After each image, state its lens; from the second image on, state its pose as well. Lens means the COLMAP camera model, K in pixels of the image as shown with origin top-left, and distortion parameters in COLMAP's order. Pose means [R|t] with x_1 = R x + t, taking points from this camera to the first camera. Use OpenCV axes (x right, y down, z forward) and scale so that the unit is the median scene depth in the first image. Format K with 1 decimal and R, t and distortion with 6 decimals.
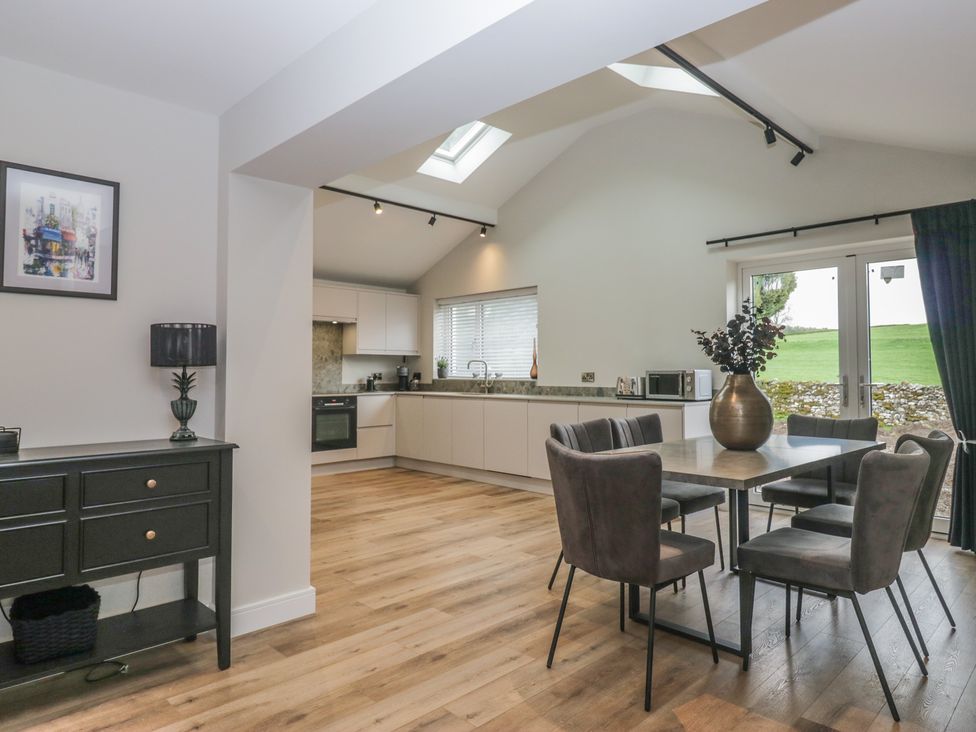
lens RADIAL K [[616.9, 0, 484.5], [0, 616.9, 352.5], [0, 0, 1]] dist [0.003666, -0.011642]
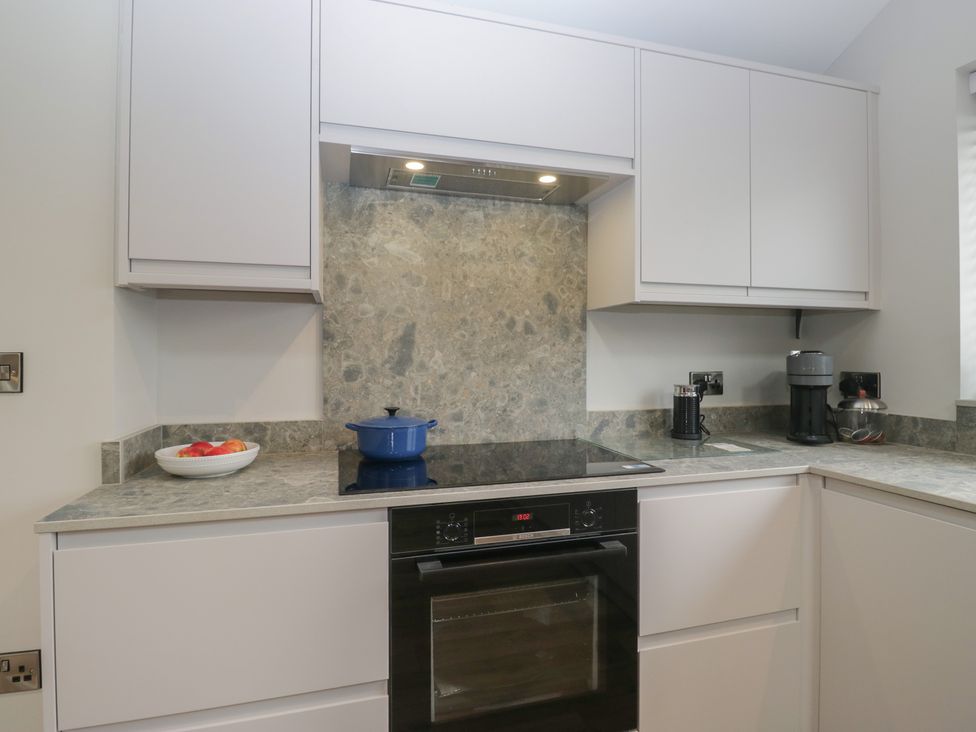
lens RADIAL K [[517.3, 0, 485.5], [0, 517.3, 354.8], [0, 0, 1]] dist [0.001607, -0.014113]
pose [[0.878802, -0.002197, -0.477182, -0.221798], [0.016173, 0.999552, 0.025183, 0.024699], [0.476913, -0.029848, 0.878444, 1.084138]]
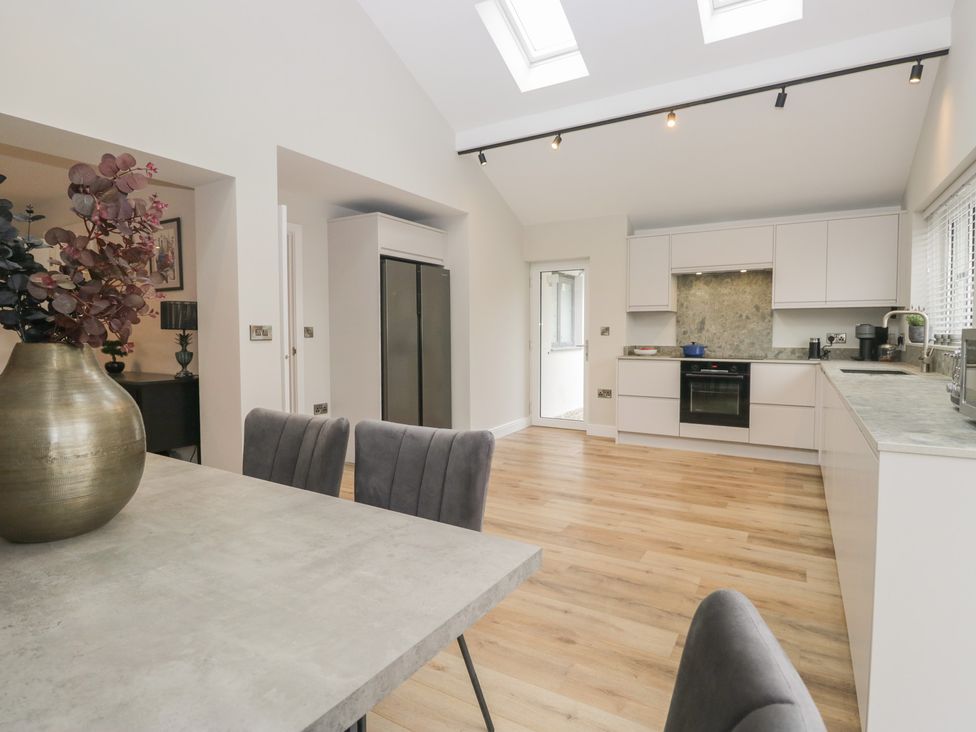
lens RADIAL K [[521.4, 0, 488.7], [0, 521.4, 353.9], [0, 0, 1]] dist [0.000402, -0.011884]
pose [[0.257947, 0.040382, -0.965315, 0.457658], [0.031940, 0.998224, 0.050293, 0.020077], [0.965631, -0.043805, 0.256199, 0.674978]]
